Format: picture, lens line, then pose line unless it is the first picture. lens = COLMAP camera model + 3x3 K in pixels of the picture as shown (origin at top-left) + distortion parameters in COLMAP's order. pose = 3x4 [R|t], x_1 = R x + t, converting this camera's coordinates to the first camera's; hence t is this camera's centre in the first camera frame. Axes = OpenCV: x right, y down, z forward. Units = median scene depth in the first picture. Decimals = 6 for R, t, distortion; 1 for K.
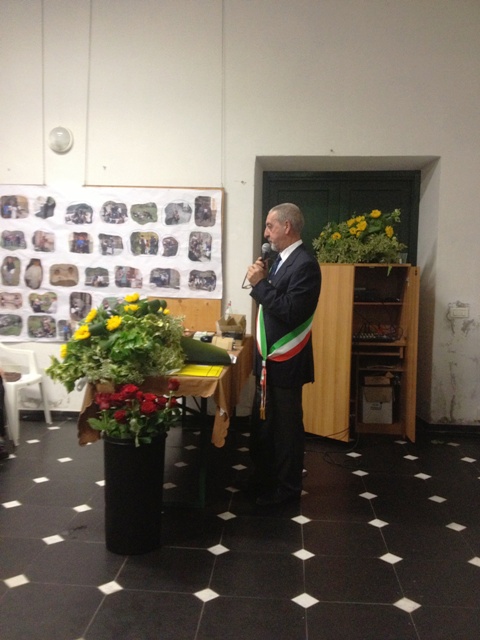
lens RADIAL K [[611.4, 0, 235.8], [0, 611.4, 322.2], [0, 0, 1]] dist [0.145387, -0.301487]
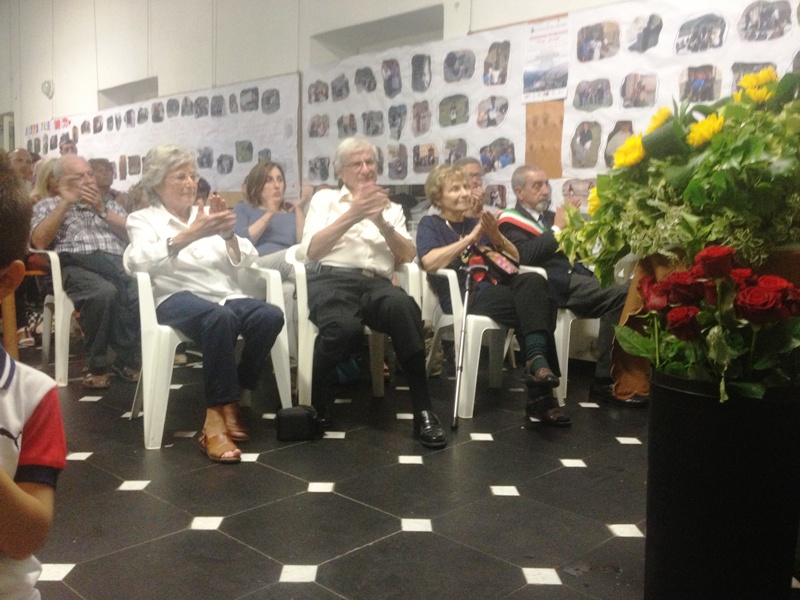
lens RADIAL K [[757.0, 0, 393.5], [0, 757.0, 300.5], [0, 0, 1]] dist [0.123521, -0.230811]
pose [[0.781773, 0.064233, -0.620246, -0.015288], [-0.059690, 0.997821, 0.028101, 0.073849], [0.620700, 0.015053, 0.783903, 0.268077]]
